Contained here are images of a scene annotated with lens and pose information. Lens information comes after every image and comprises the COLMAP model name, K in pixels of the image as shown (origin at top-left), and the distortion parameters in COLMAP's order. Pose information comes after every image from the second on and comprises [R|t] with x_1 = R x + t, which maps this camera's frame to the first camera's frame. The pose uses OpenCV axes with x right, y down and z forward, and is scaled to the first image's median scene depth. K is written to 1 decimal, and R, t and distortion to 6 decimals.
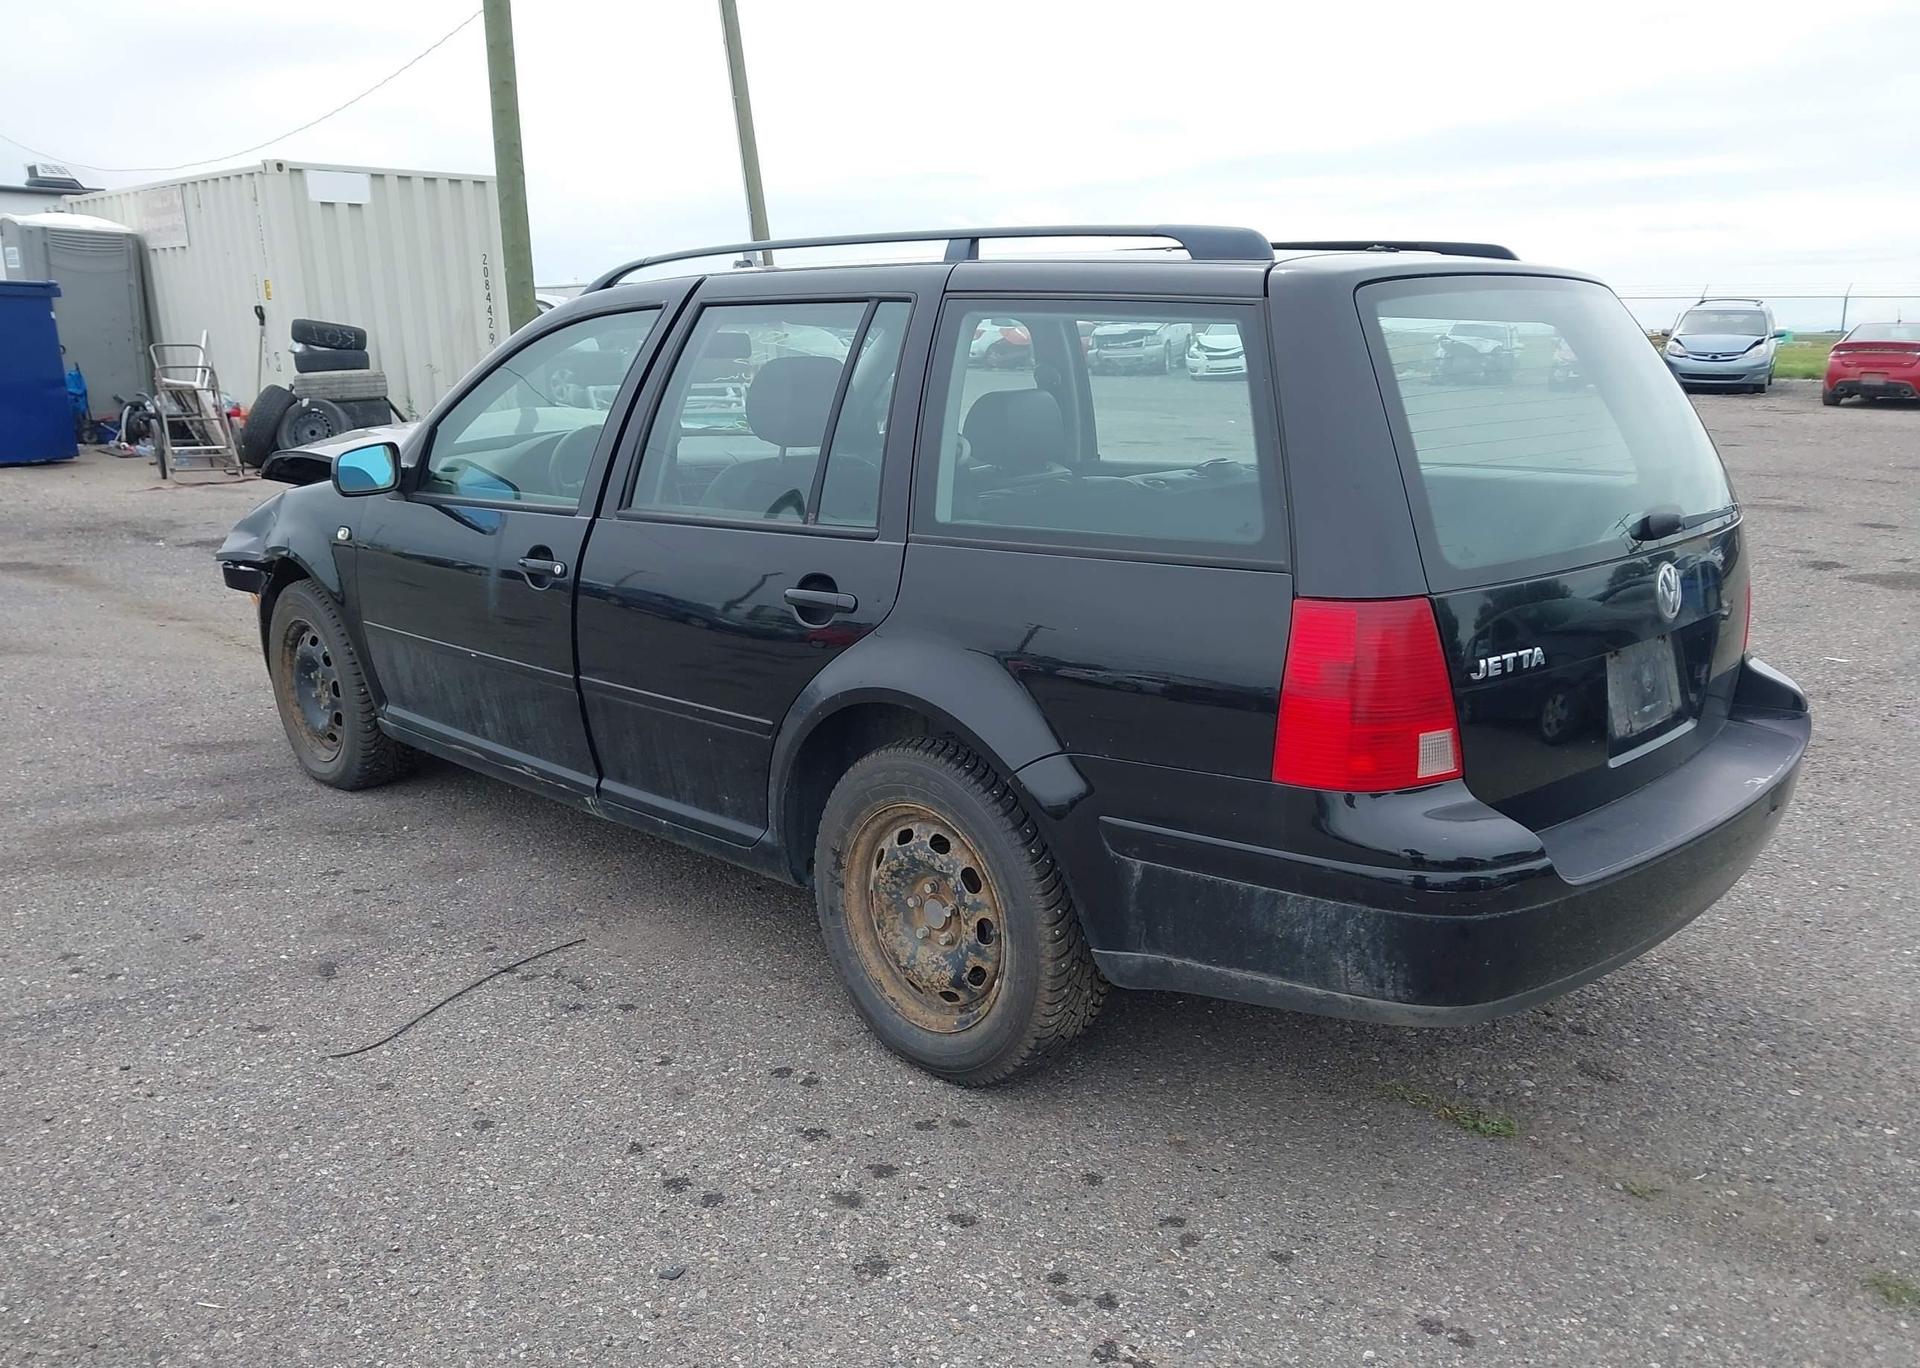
lens RADIAL K [[1526.7, 0, 964.2], [0, 1526.7, 743.2], [0, 0, 1]] dist [0.121243, -0.192923]
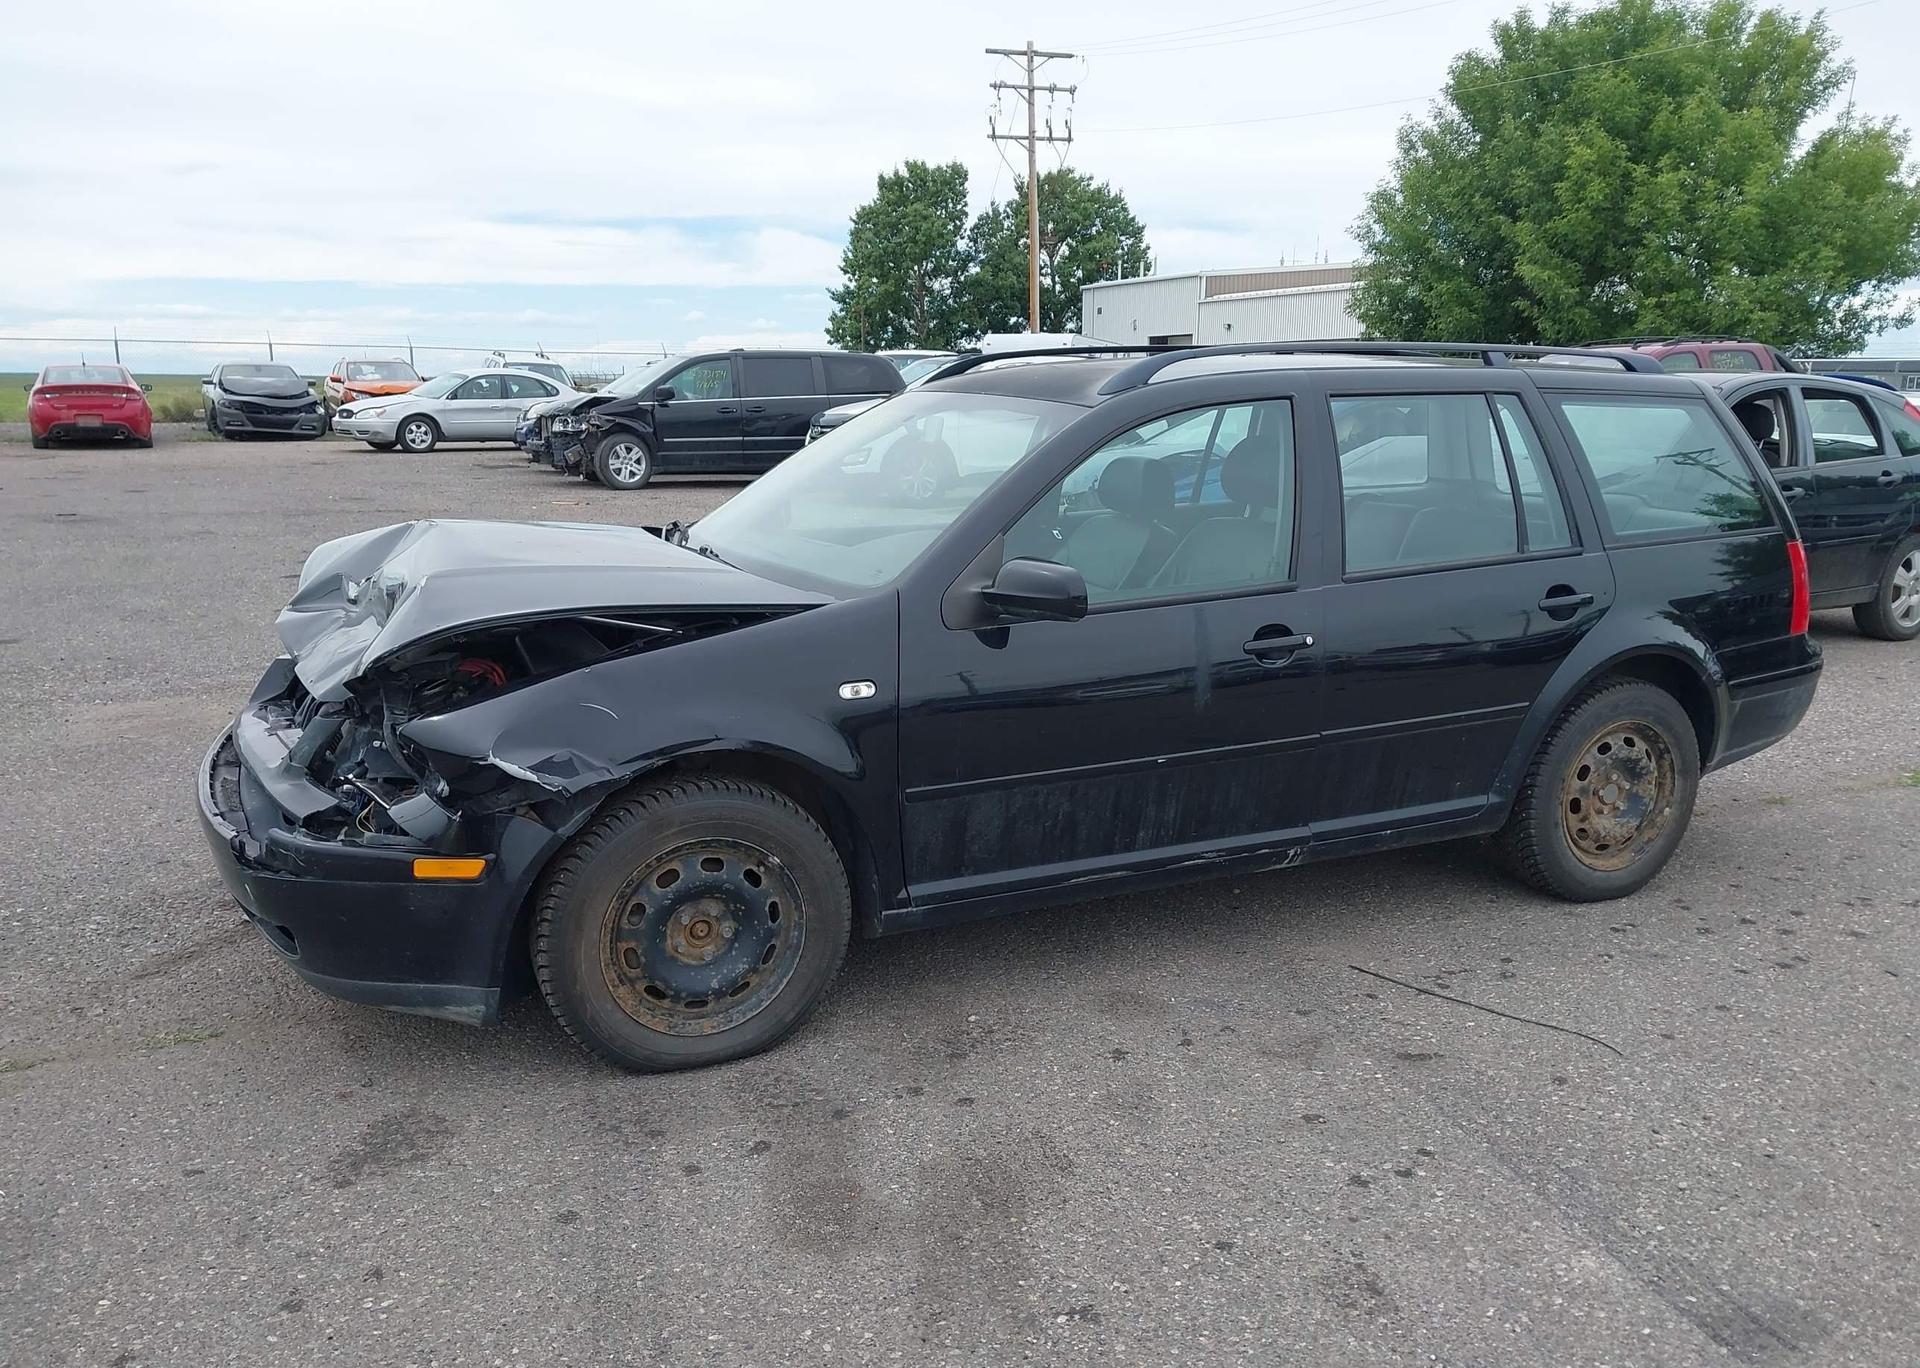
lens RADIAL K [[1553.0, 0, 963.0], [0, 1553.0, 726.3], [0, 0, 1]] dist [0.022237, -0.013566]
pose [[0.340713, -0.210959, 0.916194, -1.596219], [0.240383, 0.961656, 0.132034, -0.302181], [-0.908917, 0.175252, 0.378360, 0.968256]]
